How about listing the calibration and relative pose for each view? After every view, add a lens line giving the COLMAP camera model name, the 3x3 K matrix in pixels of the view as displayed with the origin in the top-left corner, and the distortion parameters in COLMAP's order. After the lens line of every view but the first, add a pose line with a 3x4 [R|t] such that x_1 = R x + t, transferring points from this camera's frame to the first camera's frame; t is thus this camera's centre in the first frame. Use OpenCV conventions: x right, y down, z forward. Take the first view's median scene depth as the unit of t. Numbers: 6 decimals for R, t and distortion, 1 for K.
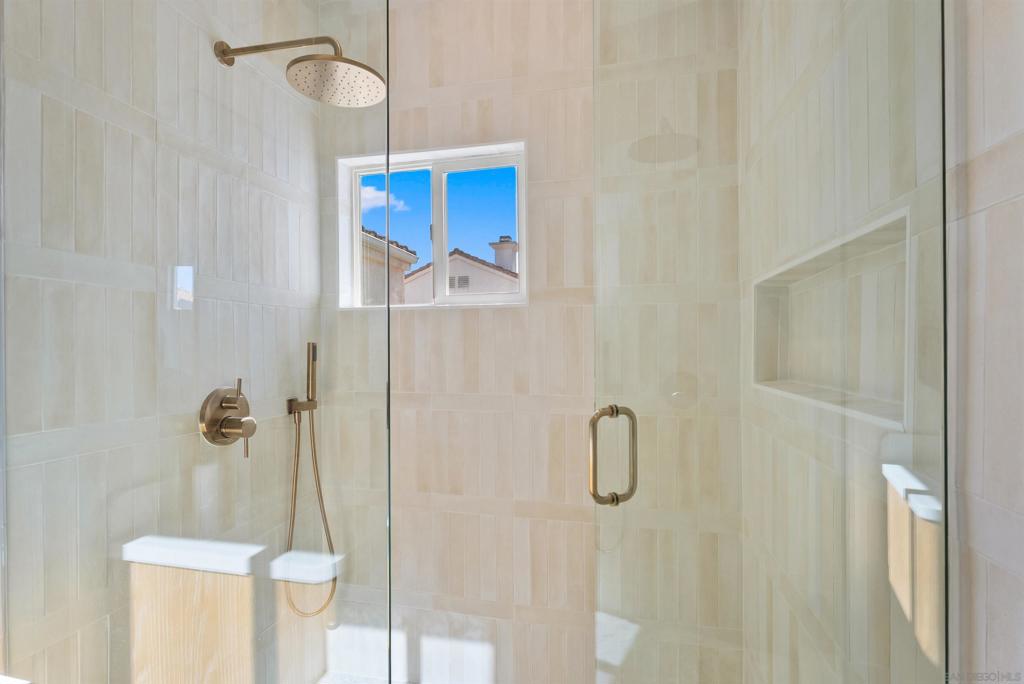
lens RADIAL K [[479.5, 0, 512.4], [0, 479.5, 343.9], [0, 0, 1]] dist [0.001929, -0.000429]
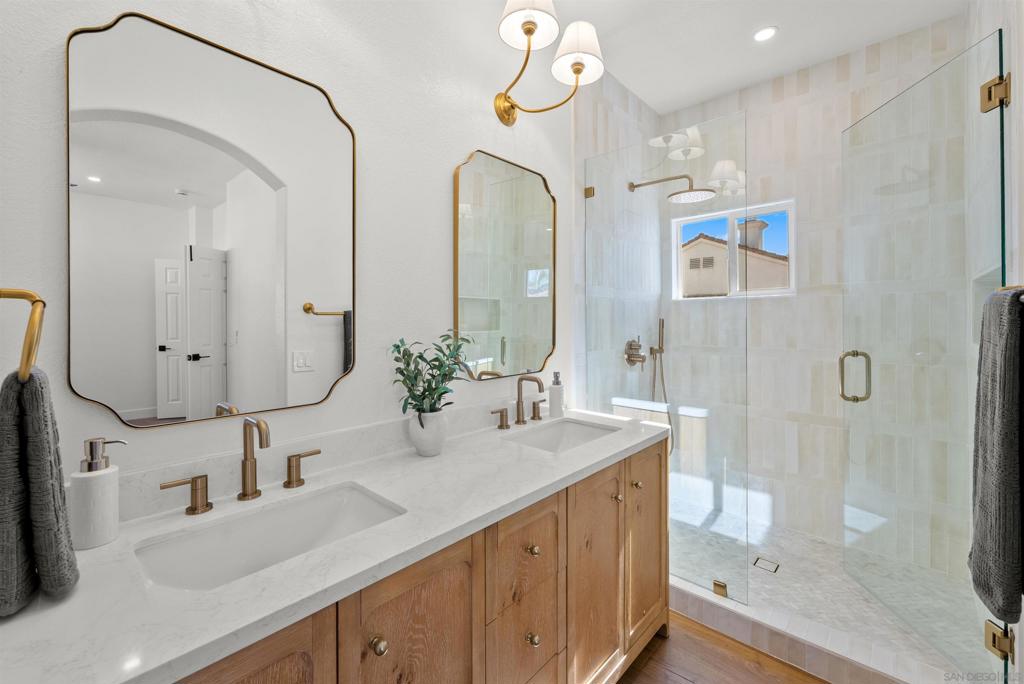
lens RADIAL K [[418.9, 0, 516.3], [0, 418.9, 322.0], [0, 0, 1]] dist [-0.000495, 0.000704]
pose [[0.869948, -0.002180, -0.493139, -0.097115], [0.007012, 0.999944, 0.007949, -0.006743], [0.493094, -0.010373, 0.869914, -0.772453]]
